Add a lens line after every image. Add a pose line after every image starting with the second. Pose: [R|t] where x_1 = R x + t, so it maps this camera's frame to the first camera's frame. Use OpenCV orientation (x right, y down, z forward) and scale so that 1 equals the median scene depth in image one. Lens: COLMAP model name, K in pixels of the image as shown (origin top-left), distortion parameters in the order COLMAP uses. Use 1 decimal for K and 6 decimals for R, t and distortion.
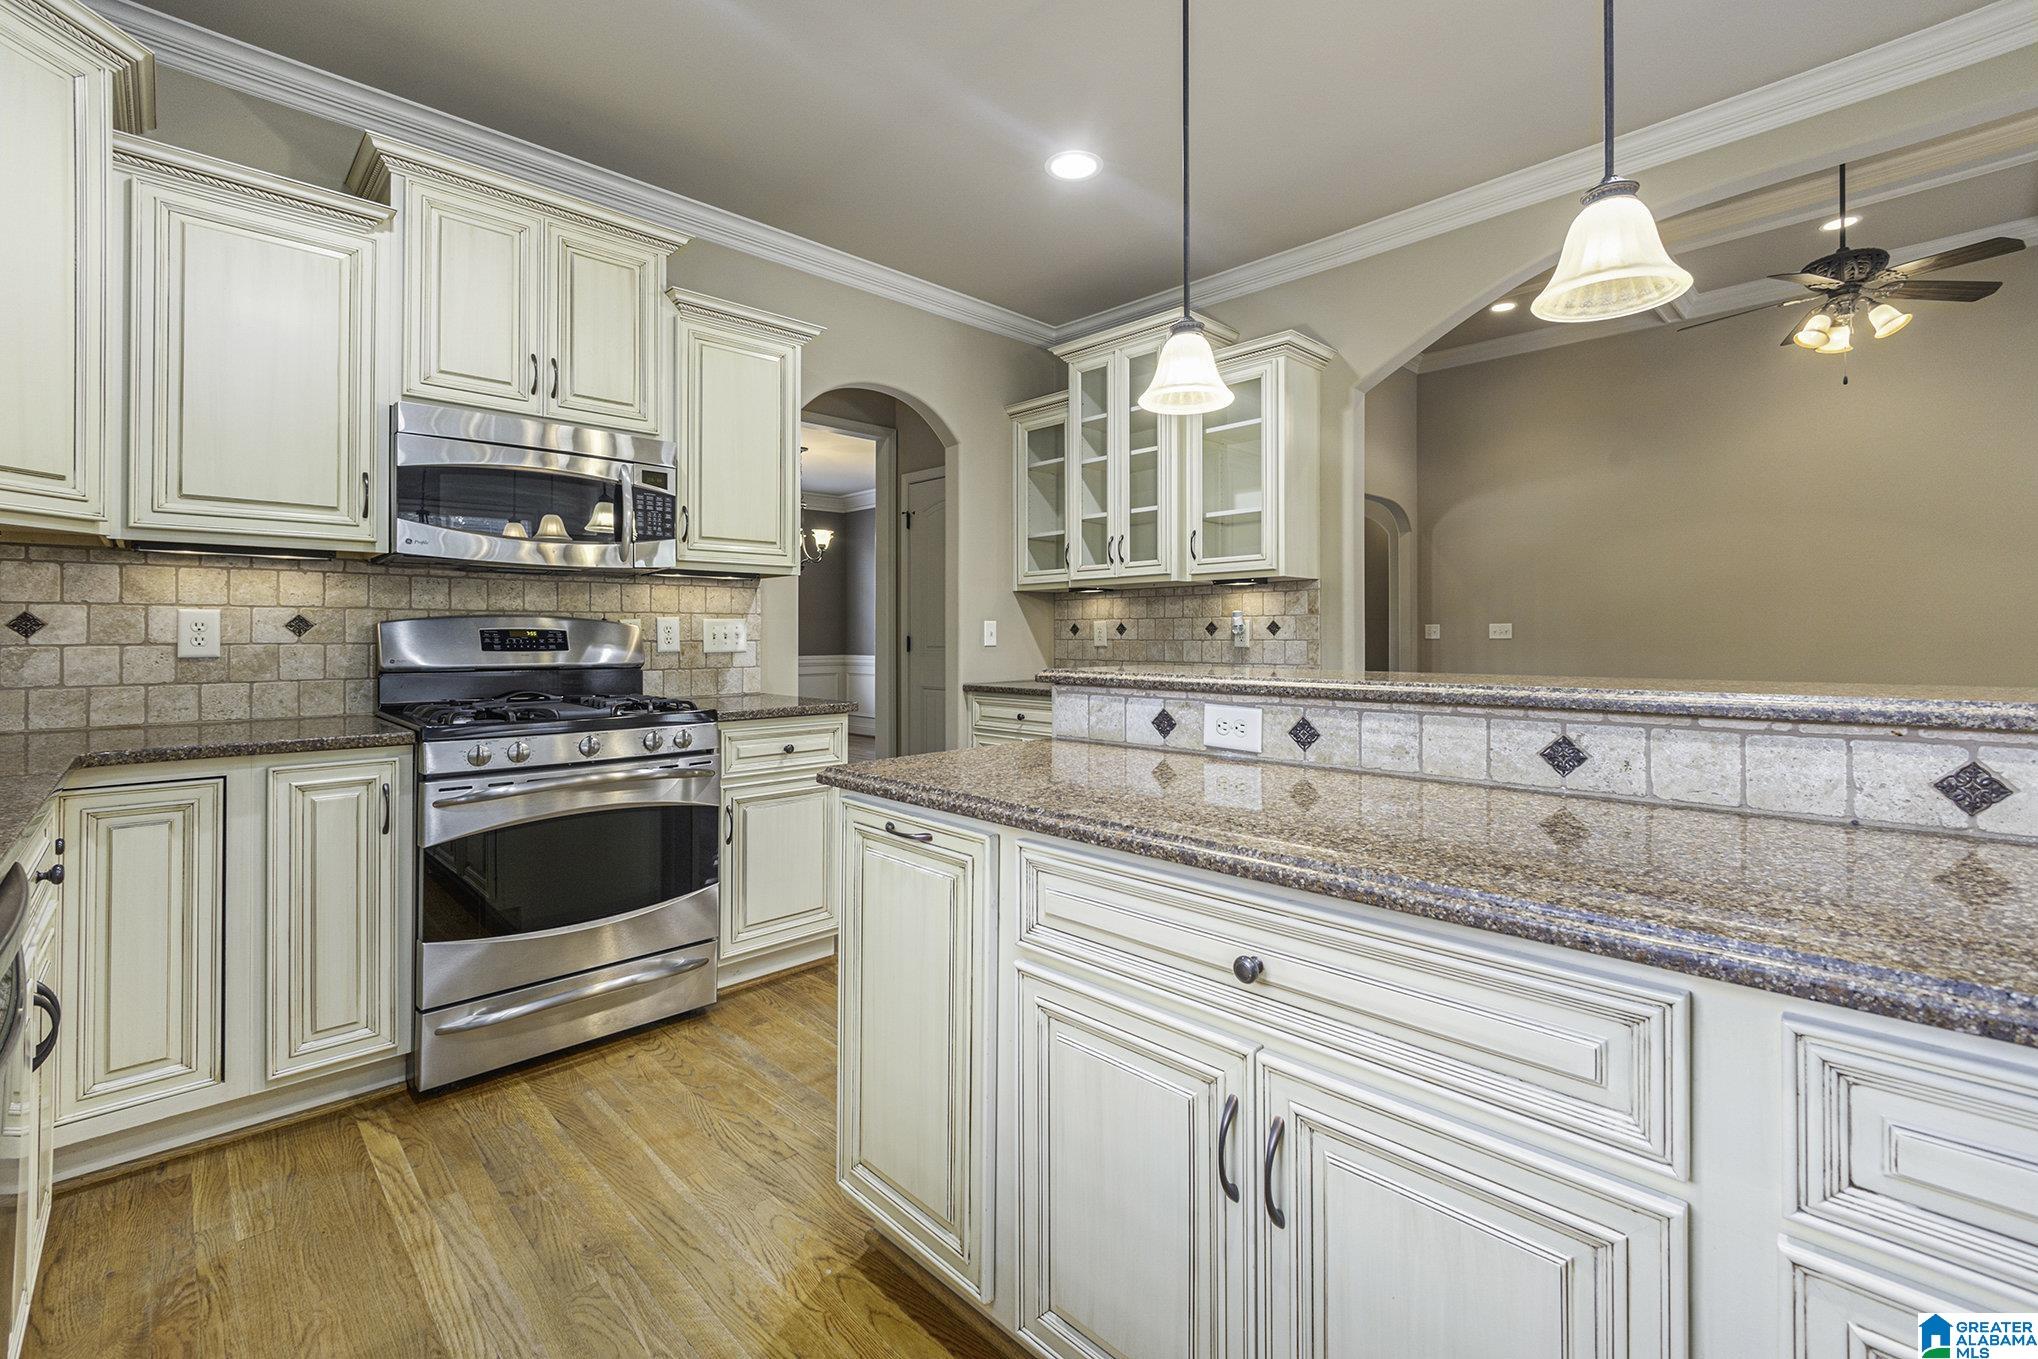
lens RADIAL K [[875.7, 0, 1008.9], [0, 875.7, 640.3], [0, 0, 1]] dist [-0.001521, -0.000777]
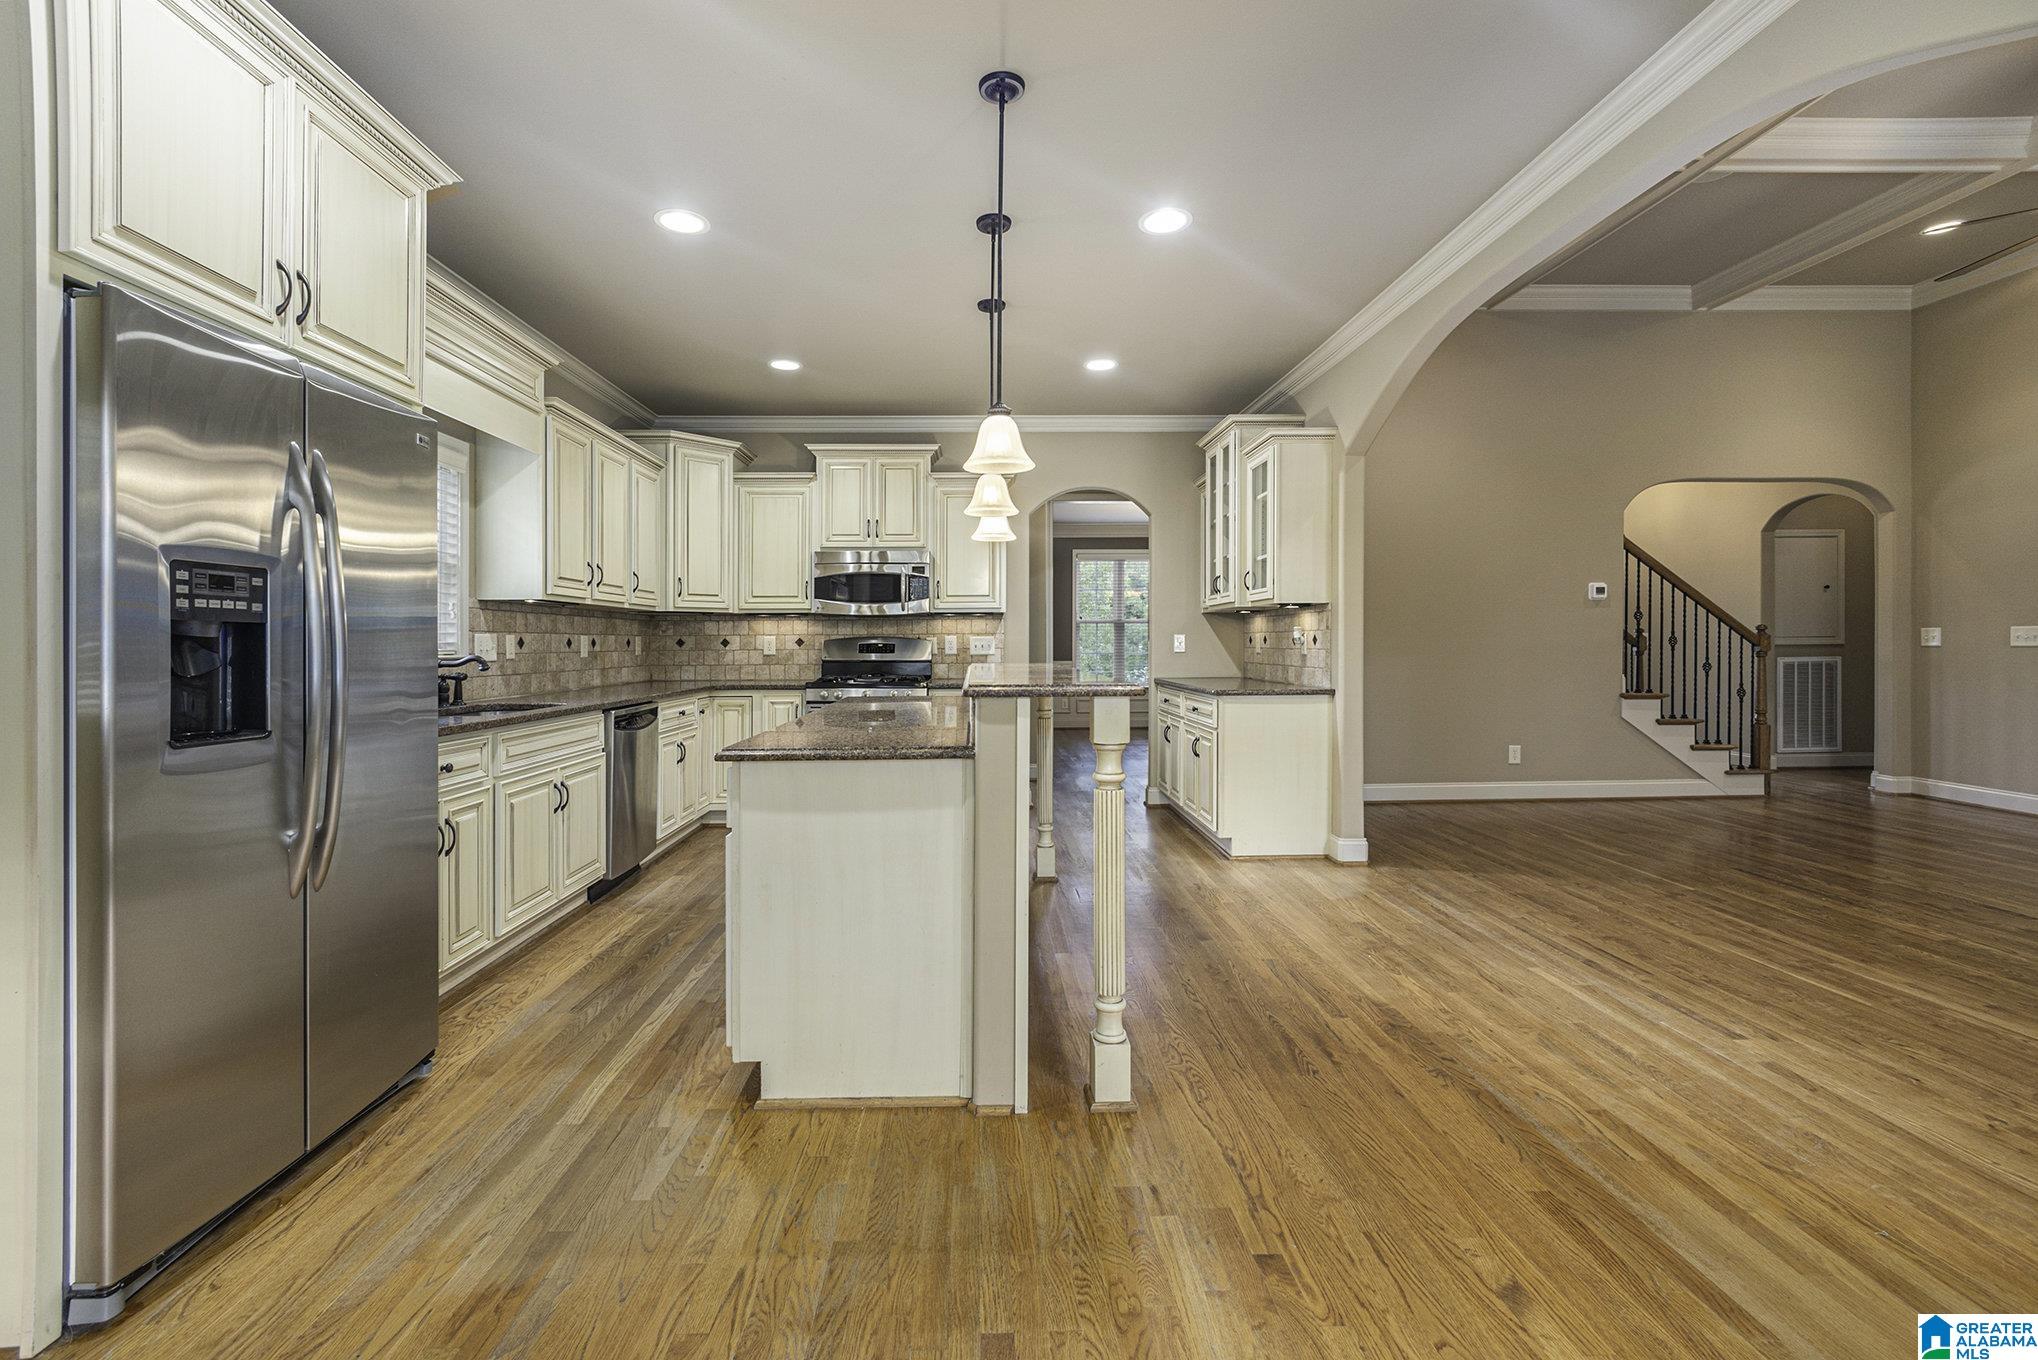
lens RADIAL K [[875.7, 0, 992.2], [0, 875.7, 648.5], [0, 0, 1]] dist [-0.001521, -0.000777]
pose [[0.730981, 0.003212, -0.682390, 1.138297], [0.000114, 0.999988, 0.004829, -0.010007], [0.682398, -0.003608, 0.730972, -0.389684]]
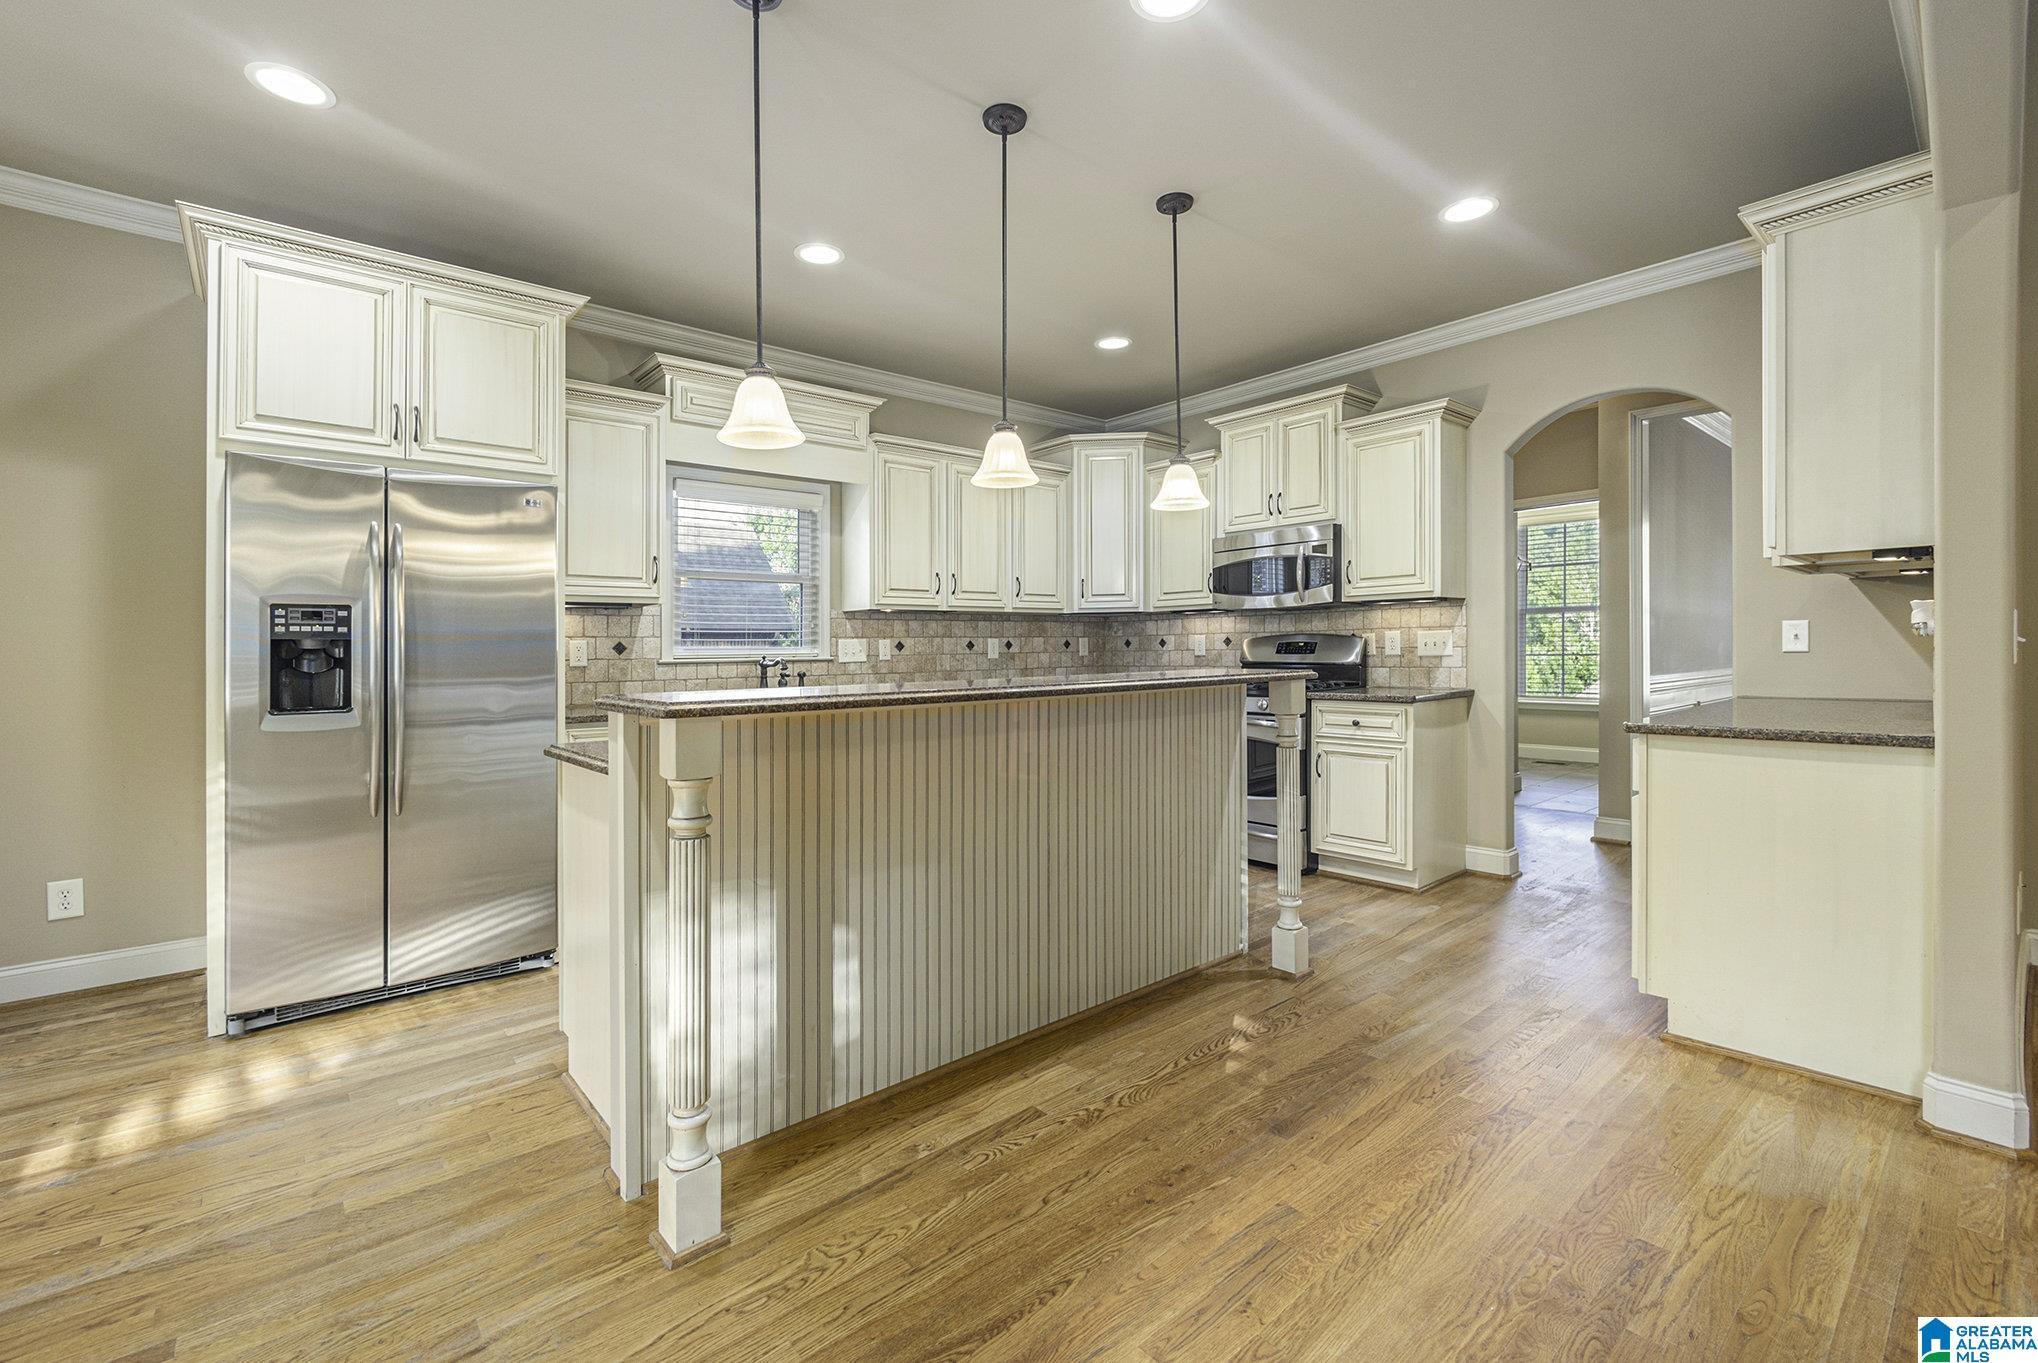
lens RADIAL K [[875.7, 0, 1012.8], [0, 875.7, 651.2], [0, 0, 1]] dist [-0.001521, -0.000777]
pose [[-0.061207, 0.006175, -0.998106, 1.269881], [0.010794, 0.999926, 0.005525, -0.009437], [0.998067, -0.010436, -0.061269, 0.534900]]
